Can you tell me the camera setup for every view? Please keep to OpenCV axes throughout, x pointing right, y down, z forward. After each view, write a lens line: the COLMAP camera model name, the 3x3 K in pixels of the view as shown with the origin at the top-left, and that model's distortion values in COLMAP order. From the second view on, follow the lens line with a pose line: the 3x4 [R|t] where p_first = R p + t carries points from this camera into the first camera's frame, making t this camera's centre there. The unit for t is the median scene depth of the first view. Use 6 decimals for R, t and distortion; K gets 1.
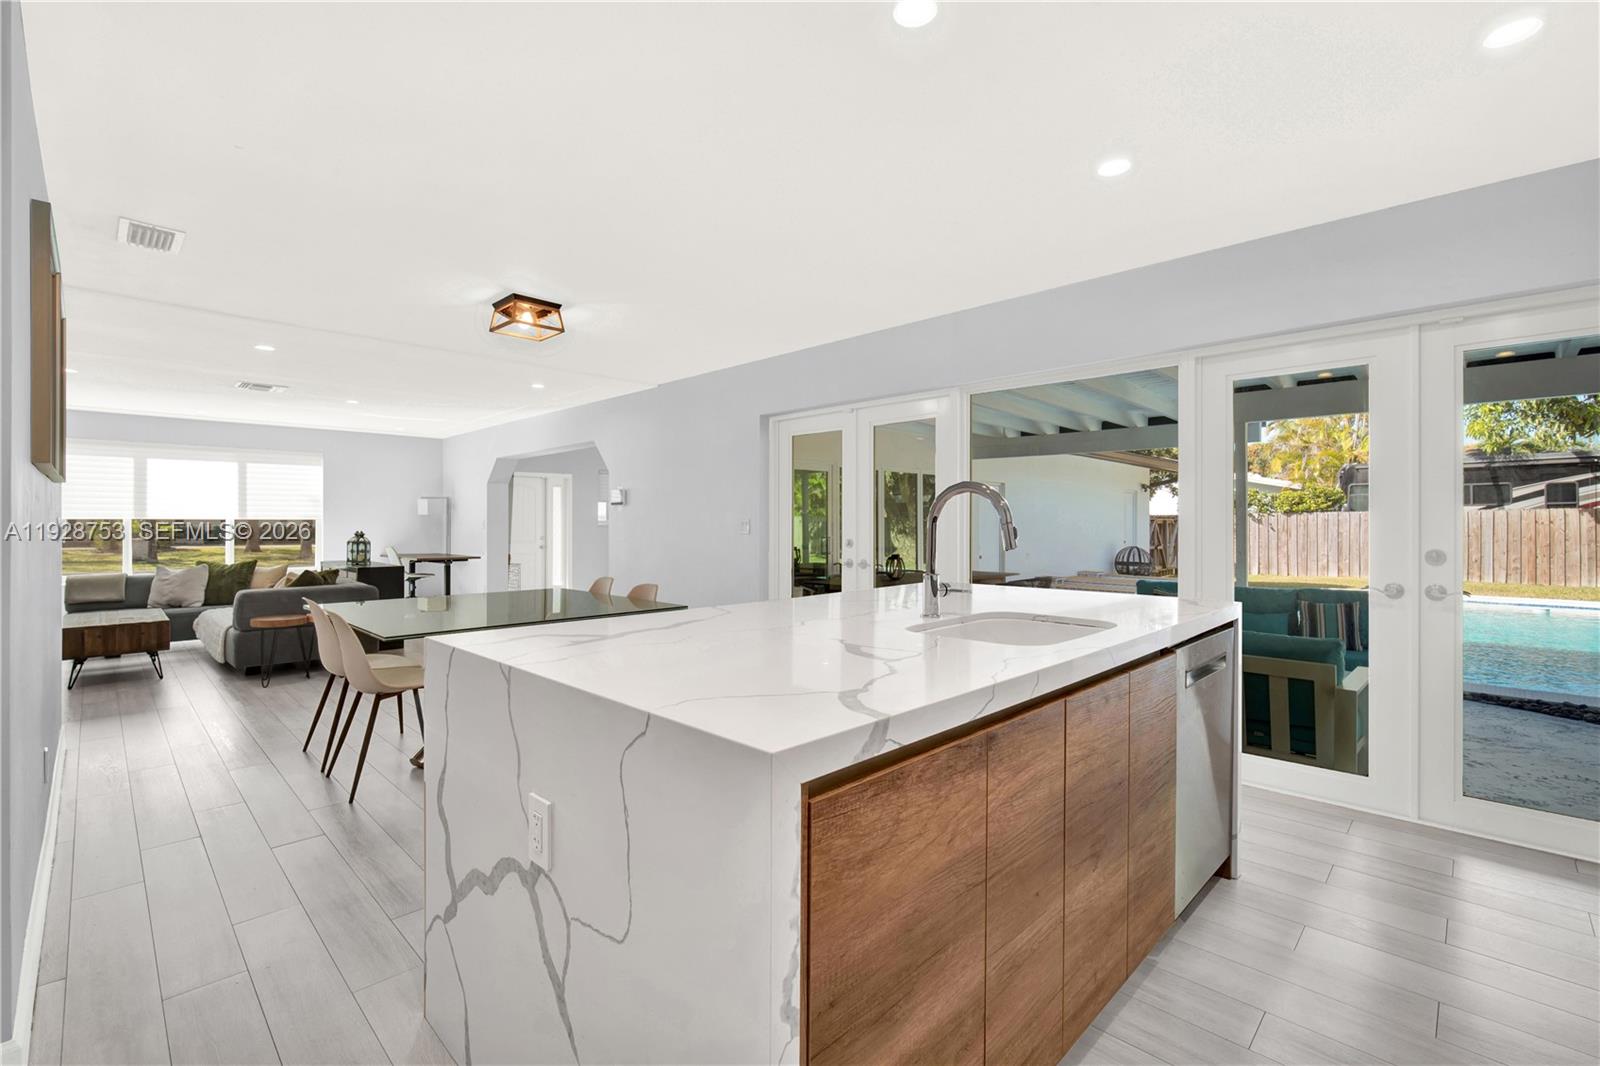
lens RADIAL K [[703.2, 0, 797.9], [0, 703.2, 522.3], [0, 0, 1]] dist [0.001122, 0.000608]
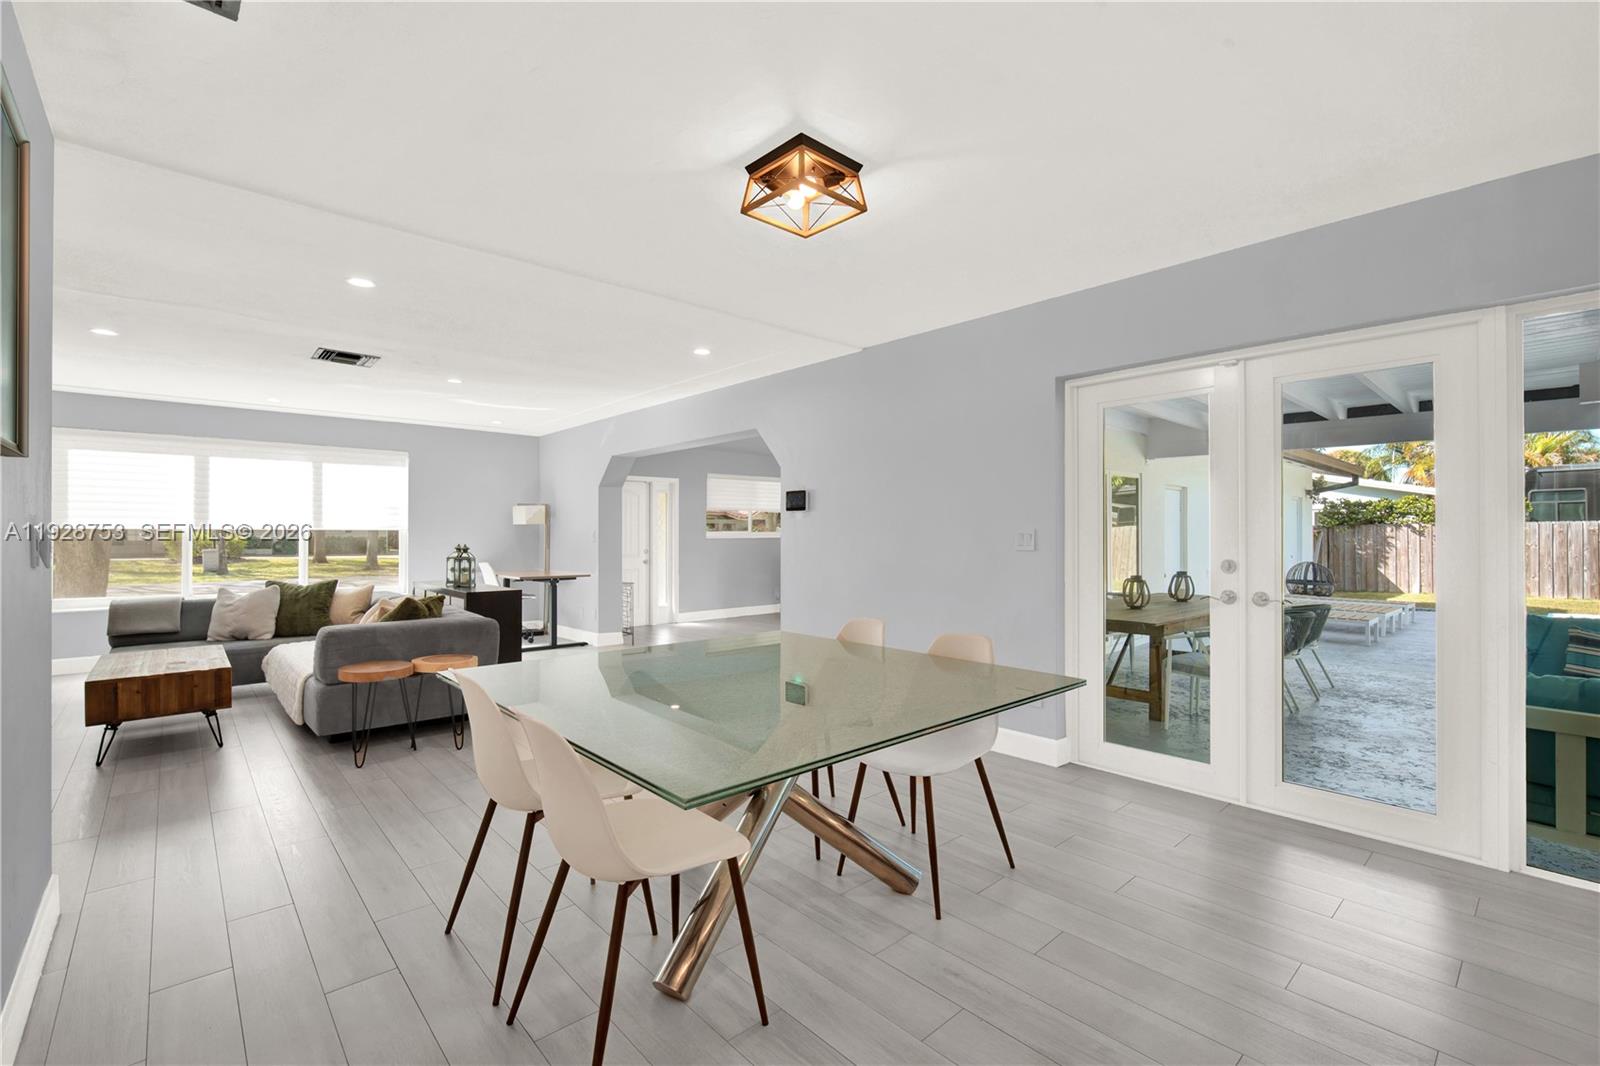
lens RADIAL K [[698.8, 0, 800.0], [0, 698.8, 533.0], [0, 0, 1]] dist [-0.001083, 0.000223]
pose [[0.998604, 0.000820, -0.052821, -0.206610], [-0.000843, 1.000000, -0.000424, -0.000397], [0.052821, 0.000468, 0.998604, 0.239718]]
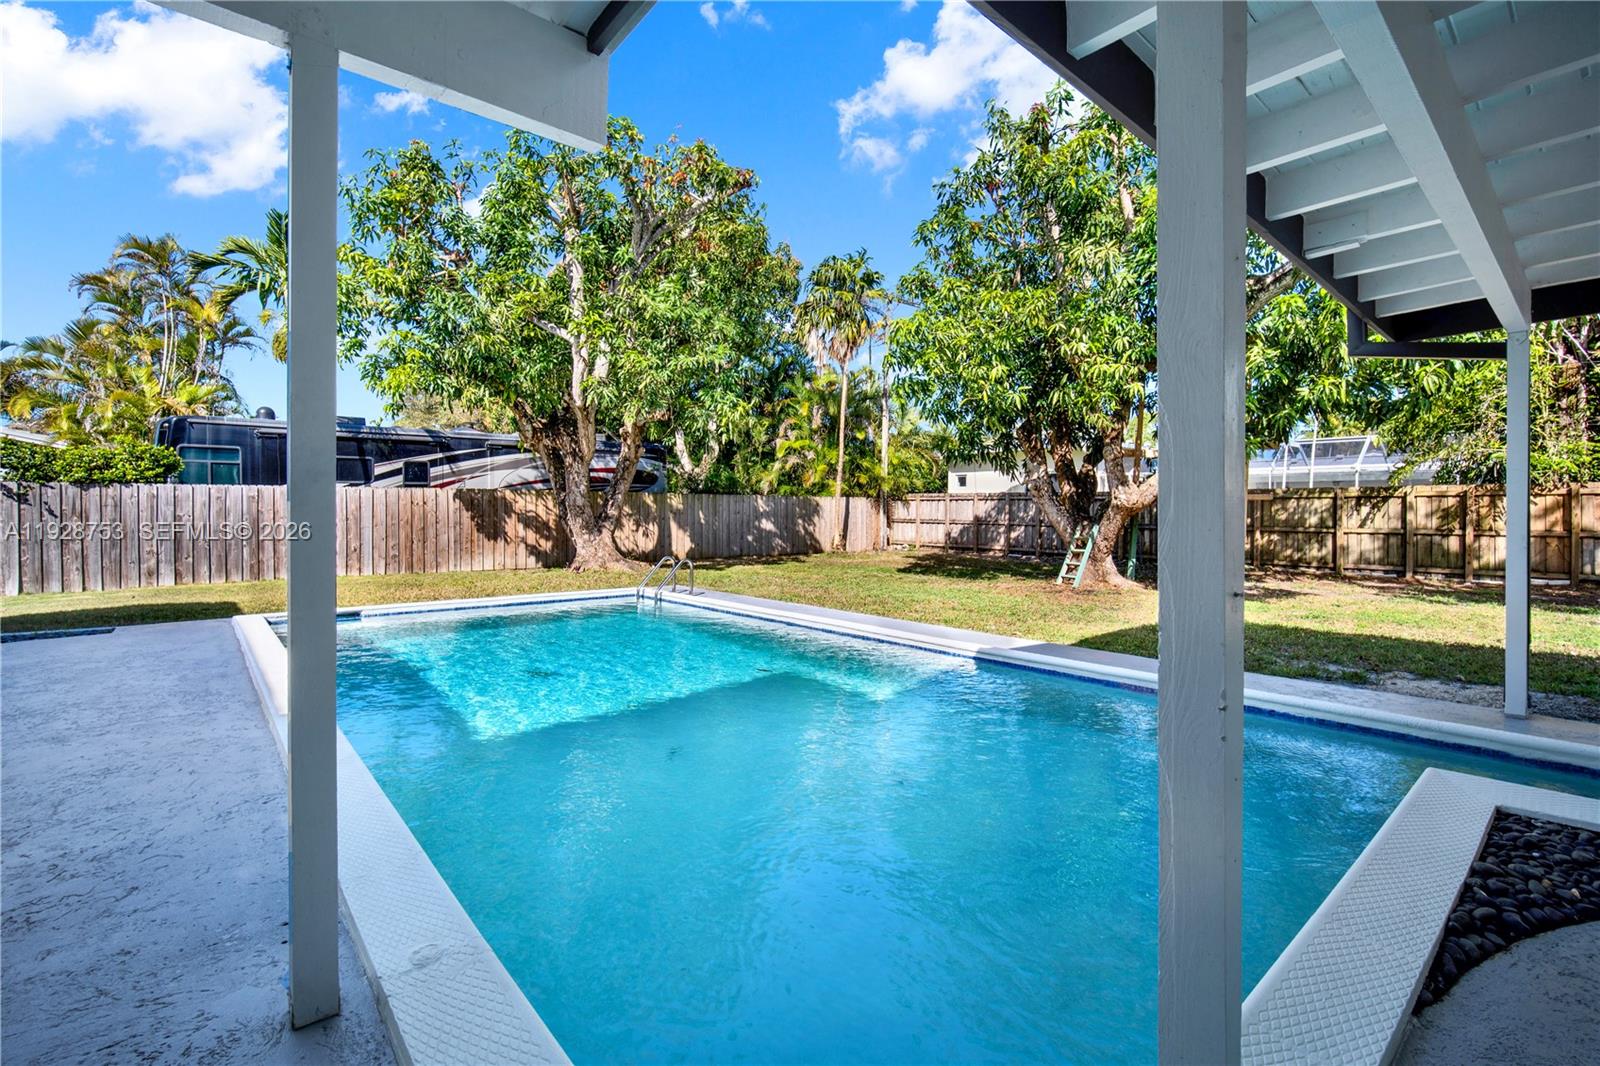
lens RADIAL K [[710.7, 0, 800.0], [0, 710.7, 533.0], [0, 0, 1]] dist [-0.001205, -0.000285]
pose [[0.081658, -0.029091, 0.996236, 0.442270], [-0.007129, 0.999531, 0.029771, 0.016406], [-0.996635, -0.009533, 0.081413, 0.990667]]
